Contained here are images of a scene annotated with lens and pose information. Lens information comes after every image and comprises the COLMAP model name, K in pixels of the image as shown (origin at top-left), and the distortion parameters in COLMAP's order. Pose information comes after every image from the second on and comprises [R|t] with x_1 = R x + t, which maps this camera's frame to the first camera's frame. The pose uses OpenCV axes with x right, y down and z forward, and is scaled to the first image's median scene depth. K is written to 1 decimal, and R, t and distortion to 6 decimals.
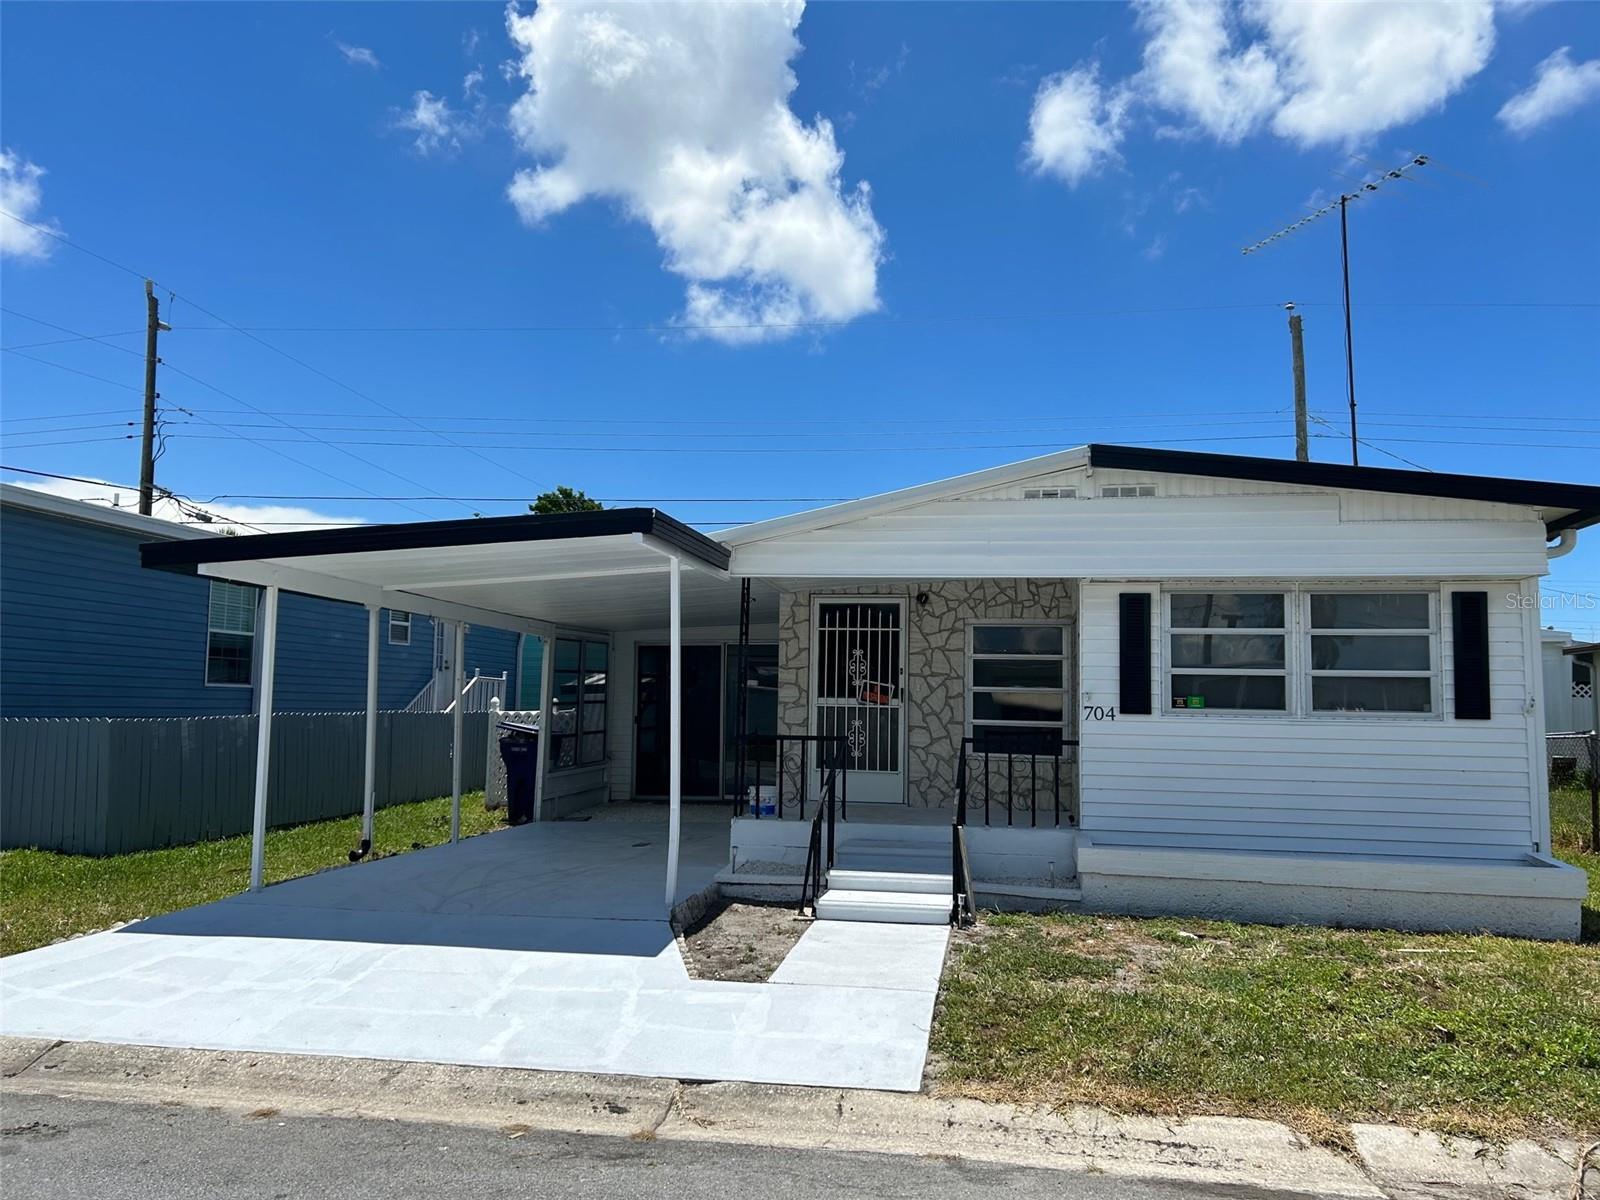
lens RADIAL K [[1207.2, 0, 797.3], [0, 1207.2, 602.2], [0, 0, 1]] dist [0.001941, 0.000073]
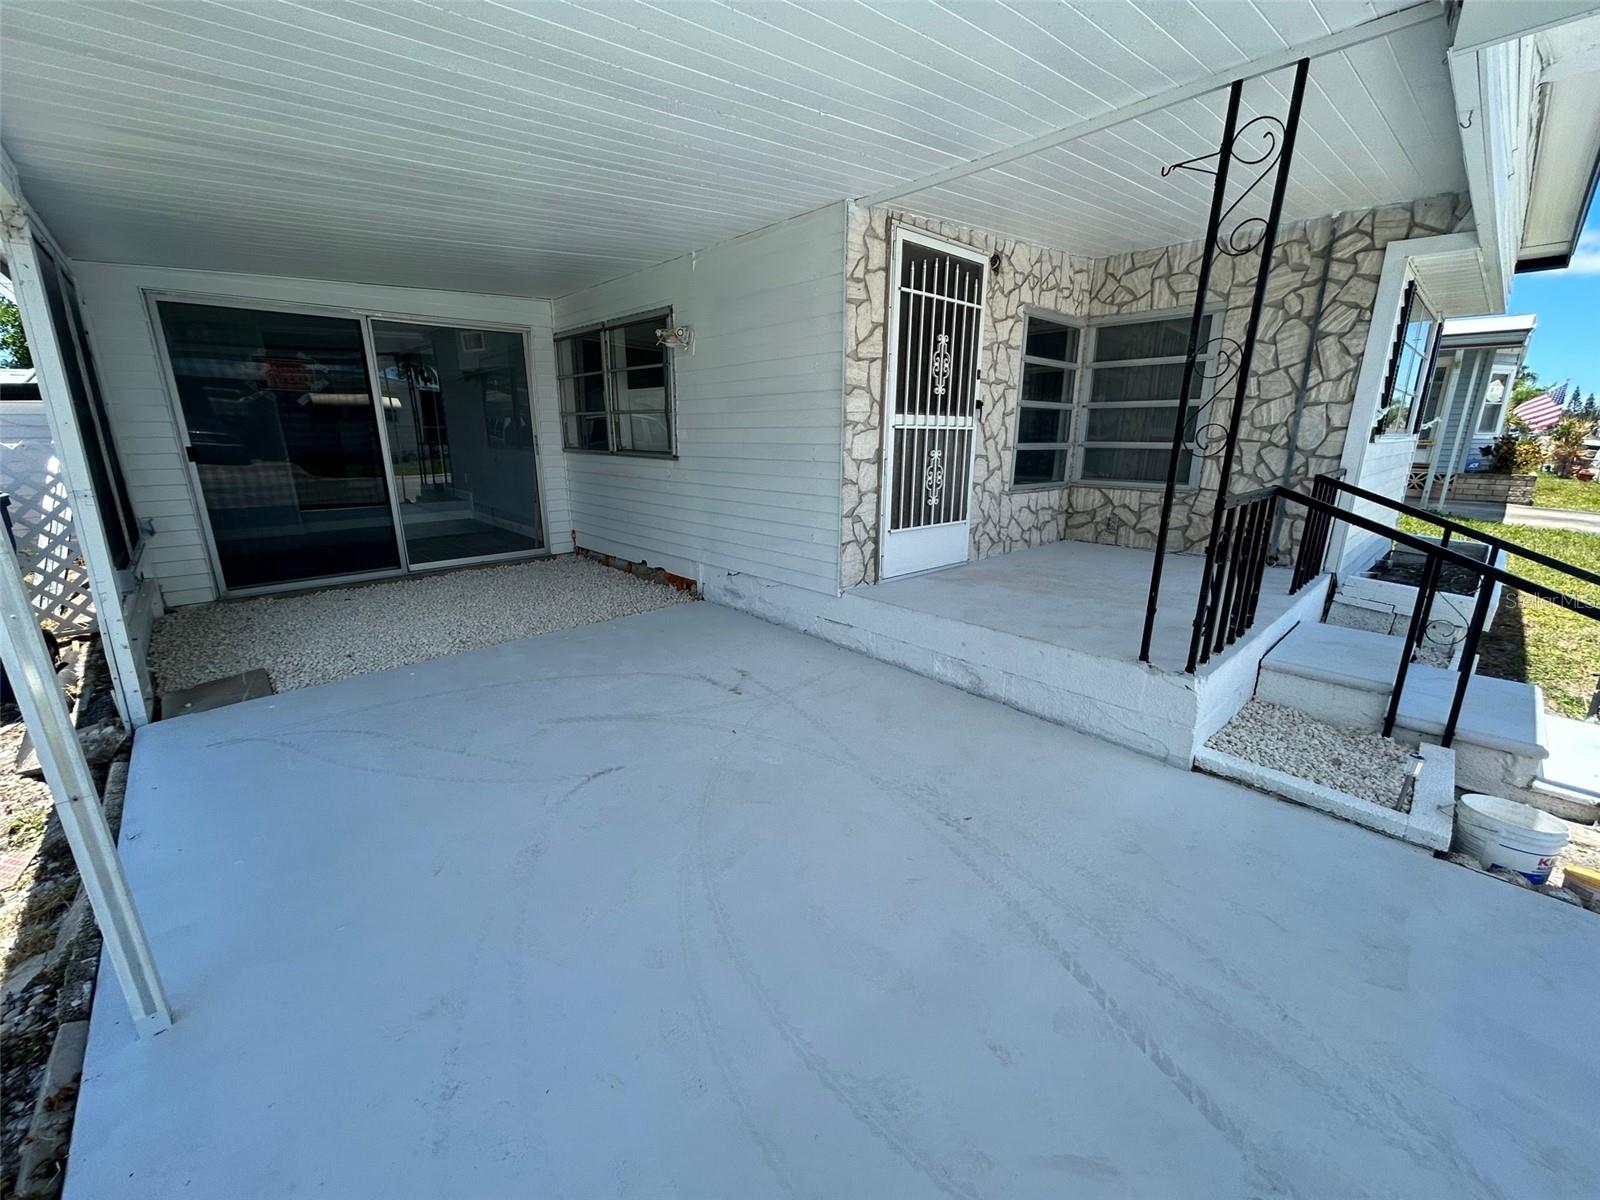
lens RADIAL K [[643.6, 0, 805.2], [0, 643.6, 591.6], [0, 0, 1]] dist [0.002279, 0.001054]
pose [[0.602256, -0.207516, 0.770860, -0.277087], [-0.065104, 0.949639, 0.306509, 0.068266], [-0.795644, -0.234783, 0.558415, 0.841579]]
